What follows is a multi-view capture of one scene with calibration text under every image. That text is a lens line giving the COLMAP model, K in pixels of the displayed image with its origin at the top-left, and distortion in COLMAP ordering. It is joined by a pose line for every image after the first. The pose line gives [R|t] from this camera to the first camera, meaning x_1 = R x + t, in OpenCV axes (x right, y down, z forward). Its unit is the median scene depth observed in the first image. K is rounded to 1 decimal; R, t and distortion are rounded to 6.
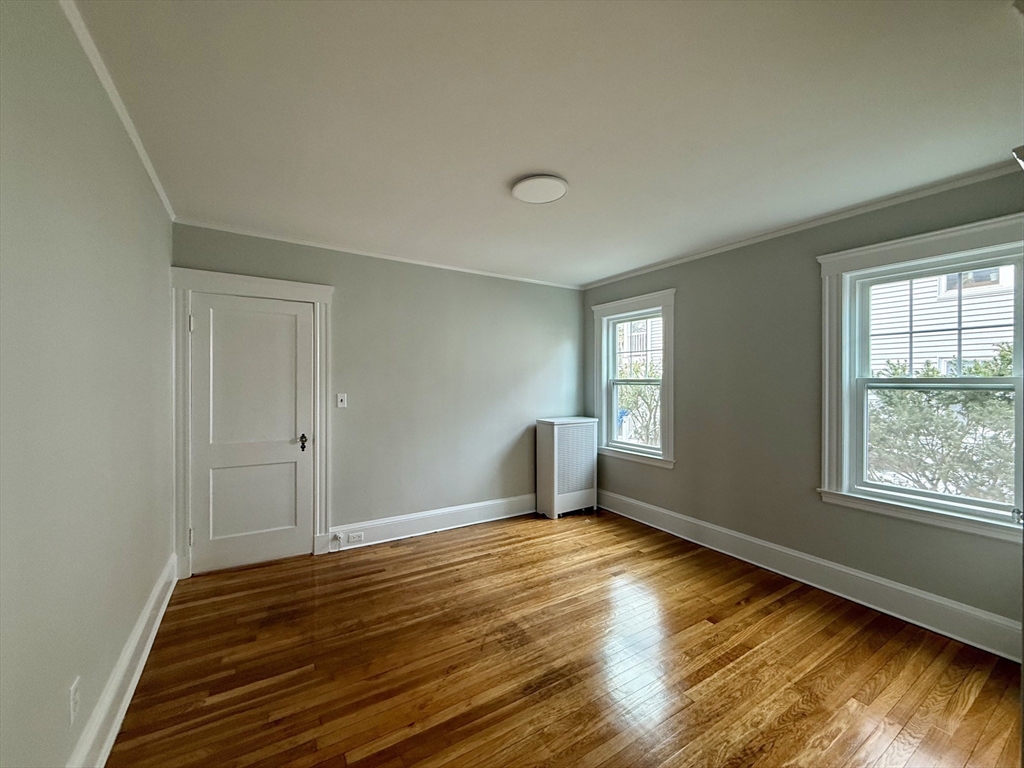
lens RADIAL K [[406.4, 0, 508.5], [0, 406.4, 383.4], [0, 0, 1]] dist [-0.000982, 0.000452]
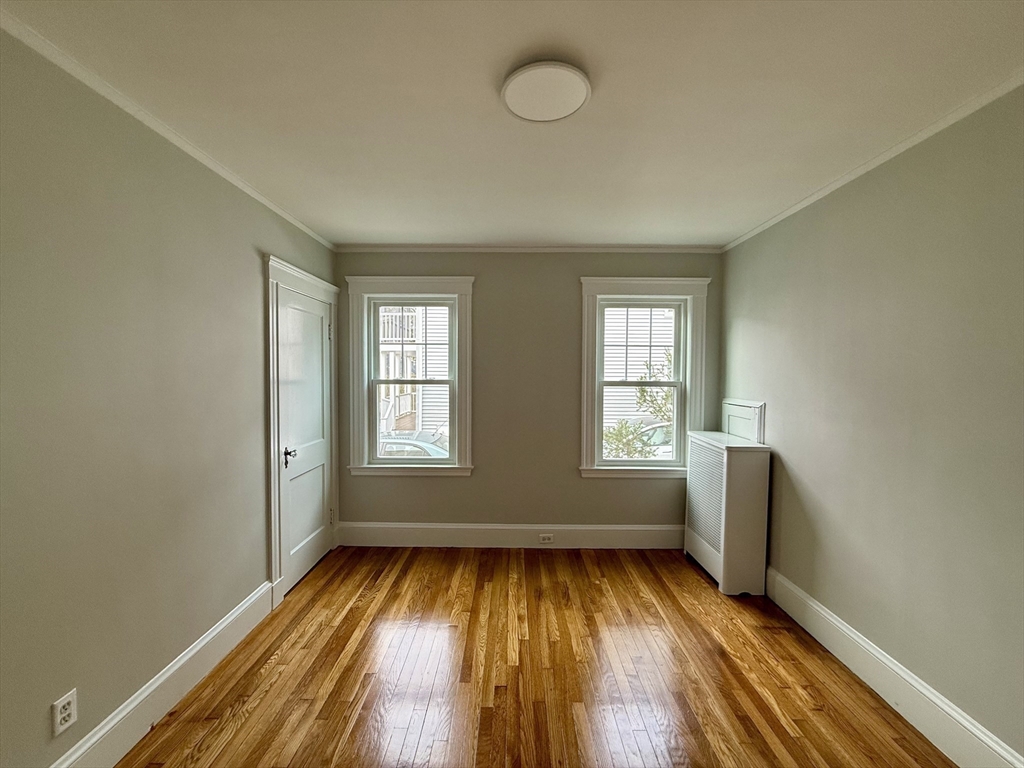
lens RADIAL K [[406.4, 0, 508.5], [0, 406.4, 383.4], [0, 0, 1]] dist [-0.000982, 0.000452]
pose [[0.528904, -0.025100, 0.848311, -0.314260], [-0.000074, 0.999561, 0.029621, -0.023805], [-0.848682, -0.015729, 0.528670, 0.437775]]
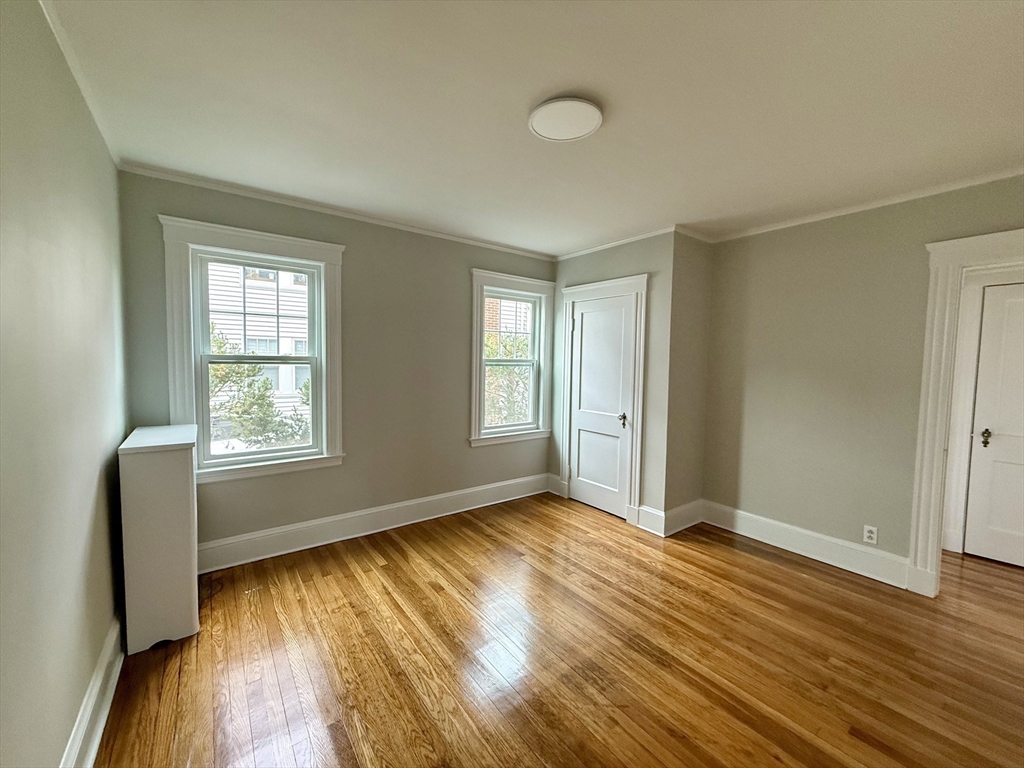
lens RADIAL K [[406.4, 0, 508.5], [0, 406.4, 383.4], [0, 0, 1]] dist [-0.000982, 0.000452]
pose [[-0.083297, -0.063215, 0.994518, -0.437323], [-0.011258, 0.997982, 0.062493, -0.011892], [-0.996461, -0.005991, -0.083841, 0.712057]]
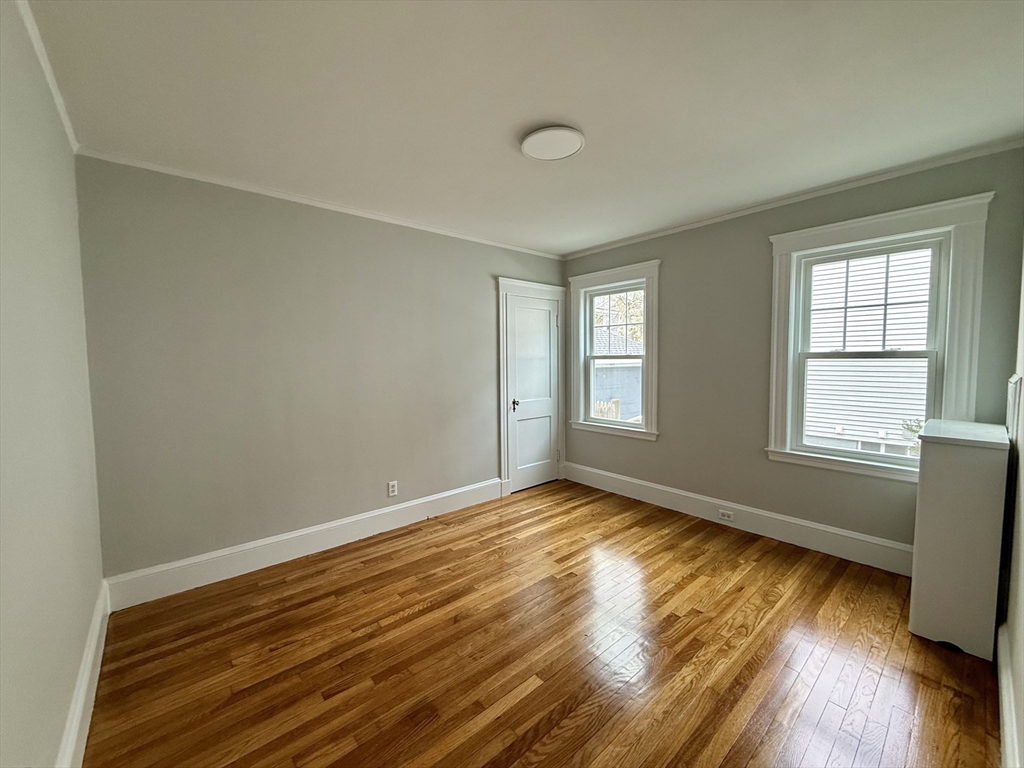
lens RADIAL K [[406.4, 0, 508.5], [0, 406.4, 383.4], [0, 0, 1]] dist [-0.000982, 0.000452]
pose [[0.986833, -0.023475, 0.160031, -0.115064], [0.014577, 0.998293, 0.056550, 0.004718], [-0.161085, -0.053473, 0.985491, 0.067208]]
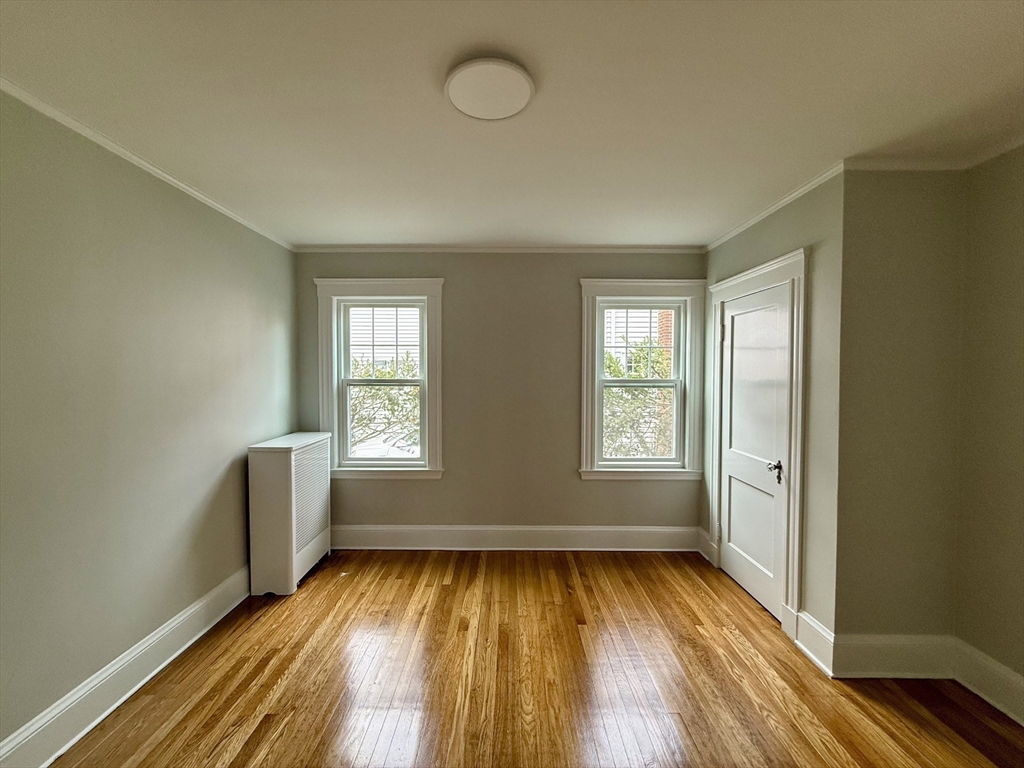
lens RADIAL K [[406.4, 0, 508.5], [0, 406.4, 383.4], [0, 0, 1]] dist [-0.000982, 0.000452]
pose [[0.526887, -0.023395, 0.849613, -0.275014], [0.002648, 0.999661, 0.025884, -0.023887], [-0.849931, -0.011388, 0.526771, 0.390057]]
